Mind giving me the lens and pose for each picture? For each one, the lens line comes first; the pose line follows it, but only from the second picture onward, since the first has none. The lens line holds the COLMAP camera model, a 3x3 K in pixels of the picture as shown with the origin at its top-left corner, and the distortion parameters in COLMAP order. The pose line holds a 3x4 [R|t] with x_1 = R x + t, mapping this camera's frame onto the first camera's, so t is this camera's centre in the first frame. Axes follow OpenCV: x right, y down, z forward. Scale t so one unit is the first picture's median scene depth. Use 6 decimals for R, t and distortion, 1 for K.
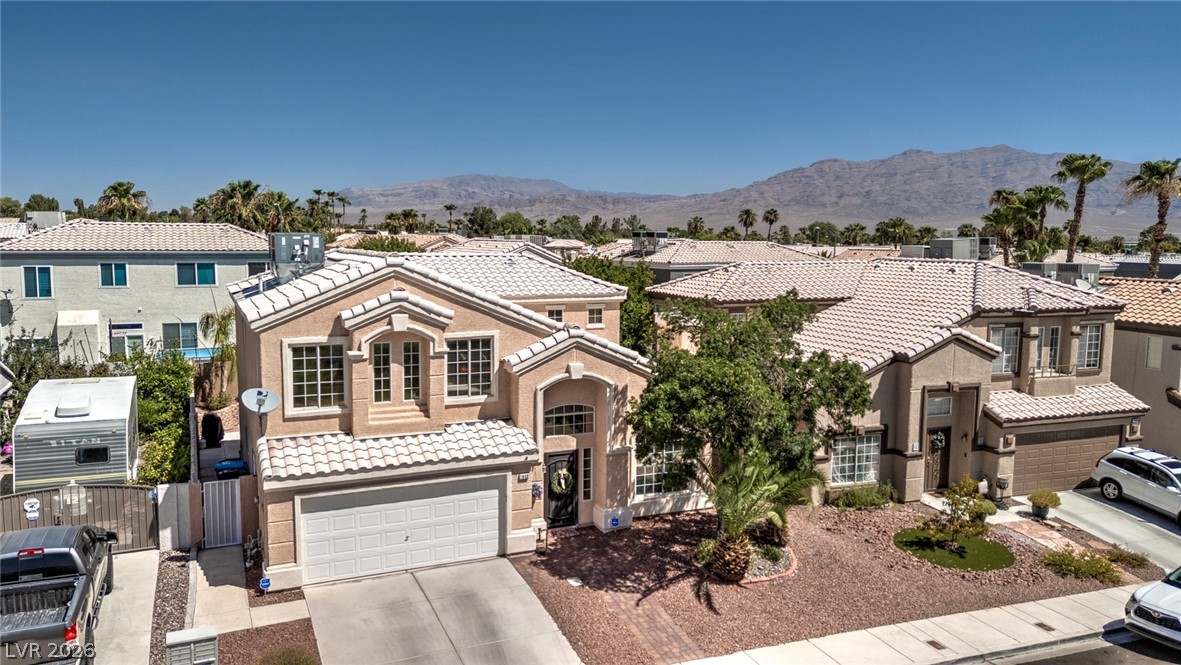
lens RADIAL K [[872.2, 0, 604.8], [0, 872.2, 325.8], [0, 0, 1]] dist [0.077525, -0.070847]
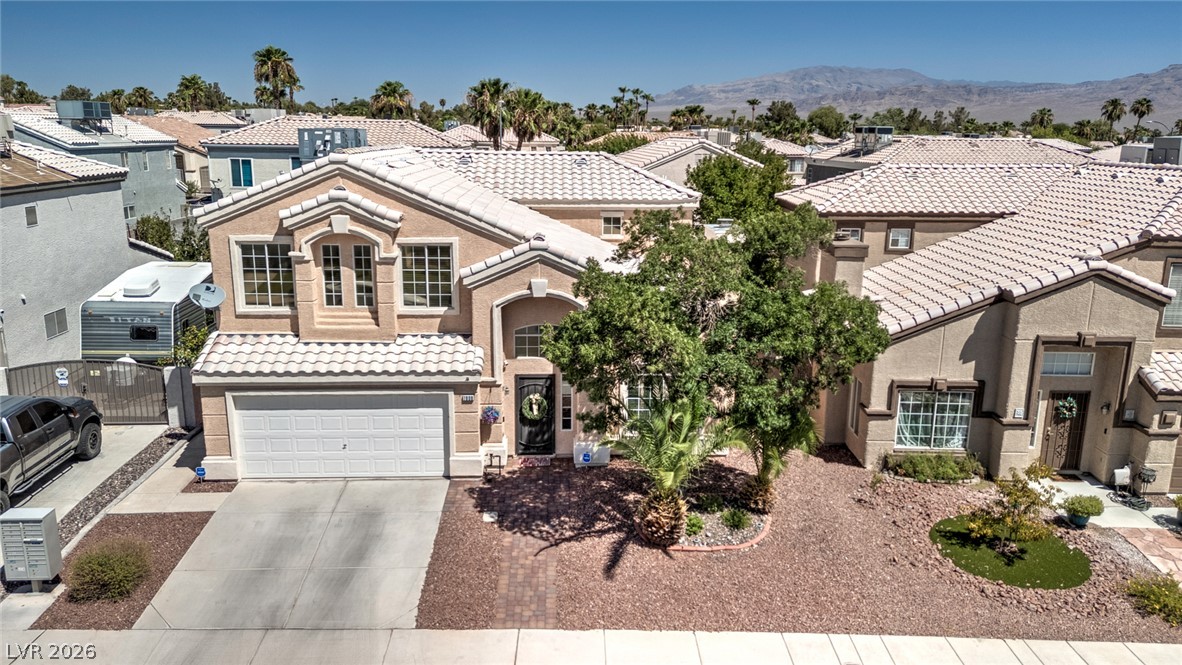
lens RADIAL K [[873.0, 0, 591.6], [0, 873.0, 338.9], [0, 0, 1]] dist [0.077525, -0.070847]
pose [[0.928921, 0.087811, -0.359716, 0.327459], [-0.041432, 0.990022, 0.134681, -0.017888], [0.367954, -0.110204, 0.923290, 0.184804]]
